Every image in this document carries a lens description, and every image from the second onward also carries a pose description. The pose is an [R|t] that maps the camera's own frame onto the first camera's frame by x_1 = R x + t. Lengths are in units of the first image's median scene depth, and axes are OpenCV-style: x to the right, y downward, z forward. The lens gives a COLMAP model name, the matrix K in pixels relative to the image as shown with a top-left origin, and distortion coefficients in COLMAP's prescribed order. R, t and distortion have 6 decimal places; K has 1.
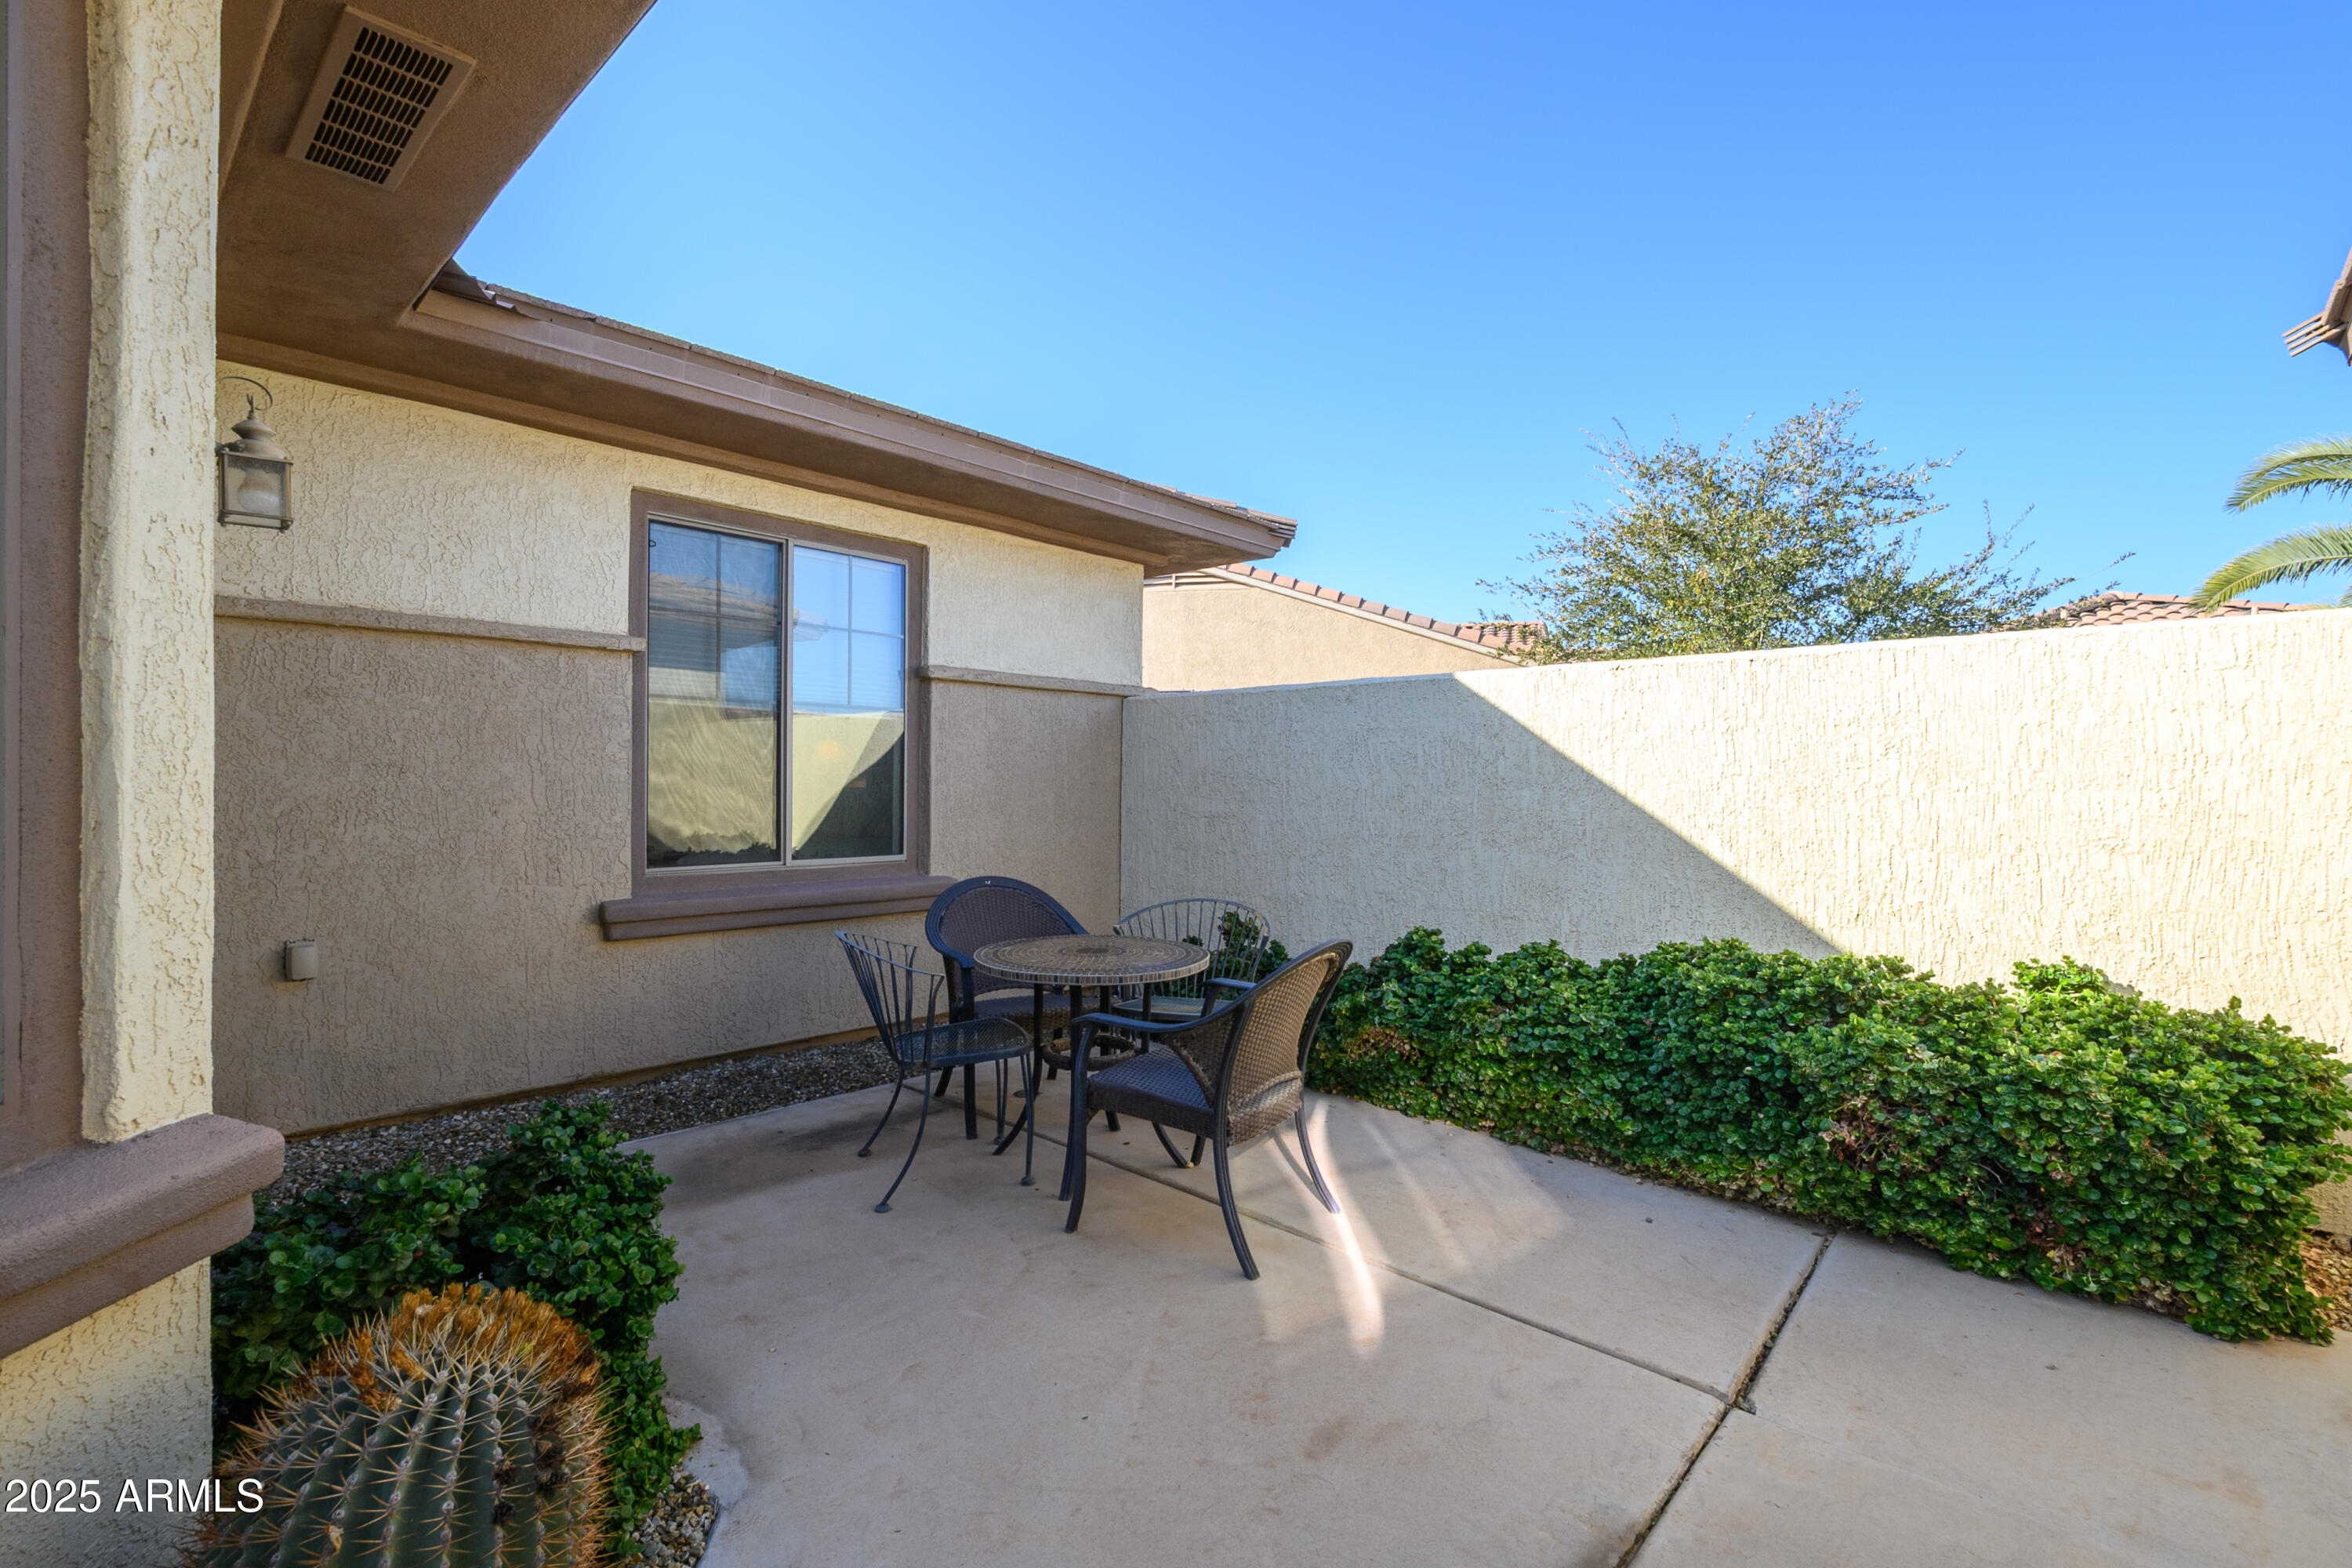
lens RADIAL K [[1043.6, 0, 1177.0], [0, 1043.6, 785.7], [0, 0, 1]] dist [-0.003399, -0.002146]
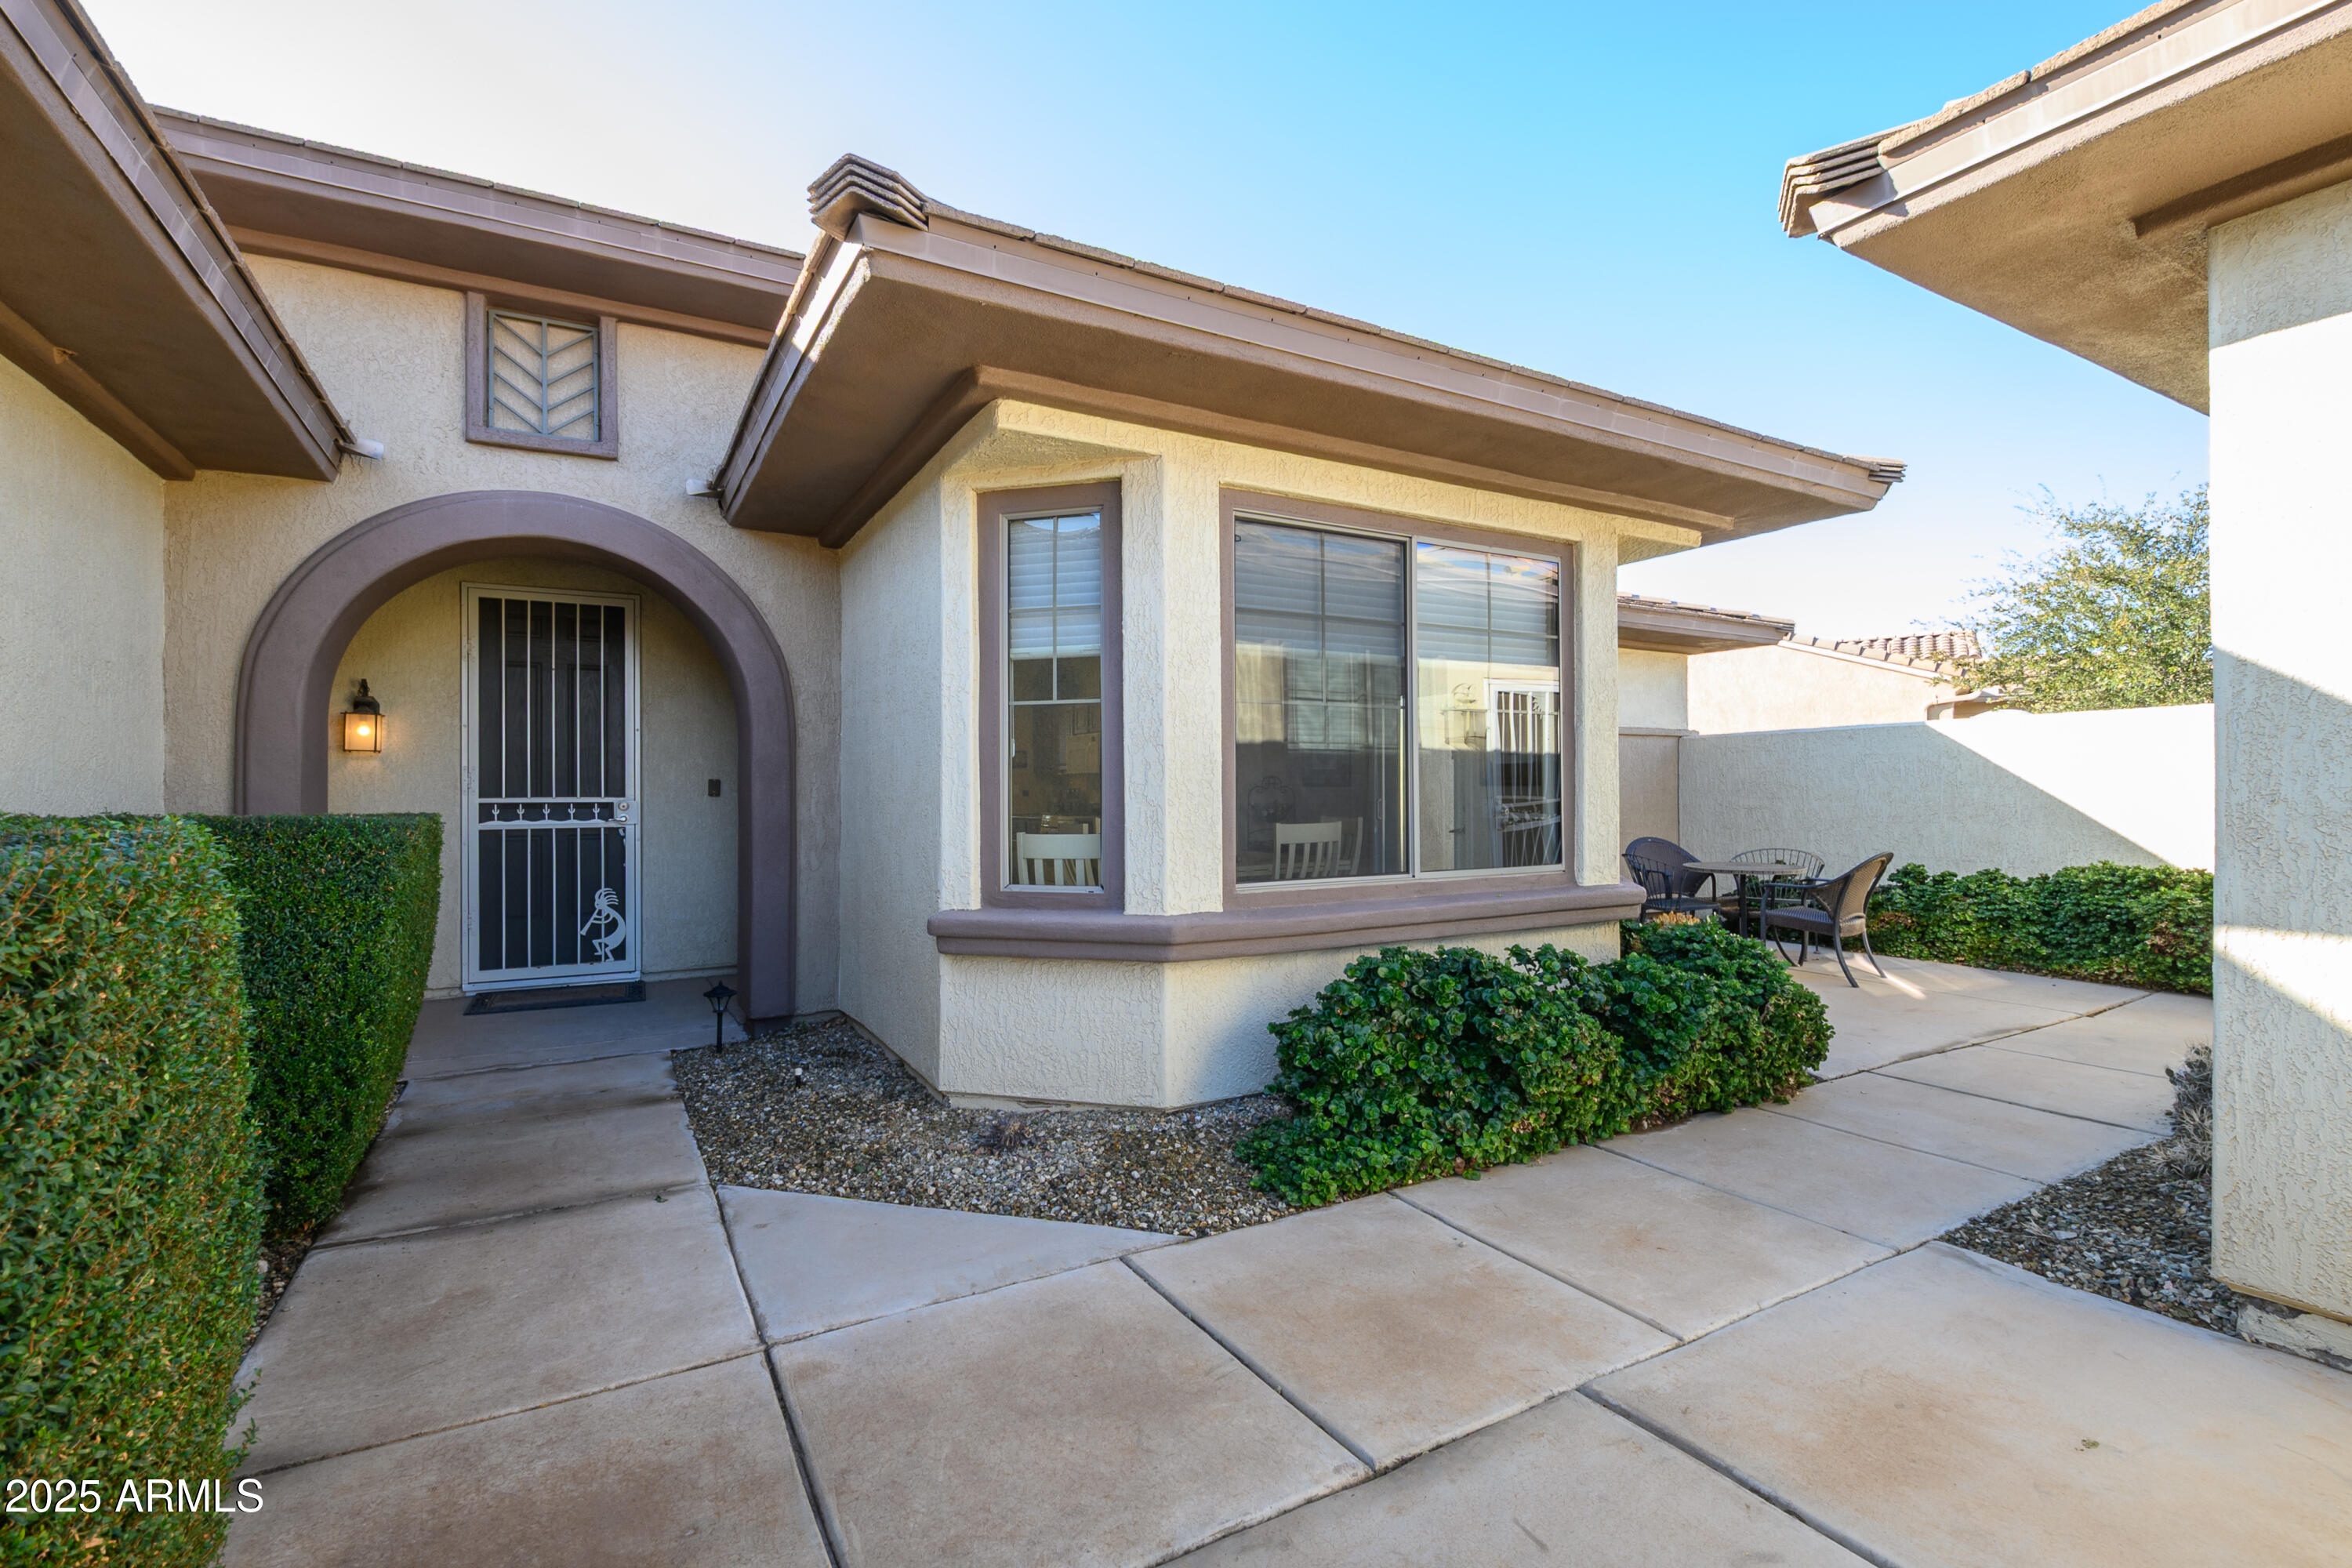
lens RADIAL K [[1043.6, 0, 1175.6], [0, 1043.6, 784.7], [0, 0, 1]] dist [-0.003399, -0.002146]
pose [[0.951280, -0.018087, -0.307797, -0.476780], [0.013994, 0.999782, -0.015501, 0.007179], [0.308010, 0.010439, 0.951326, -1.265111]]
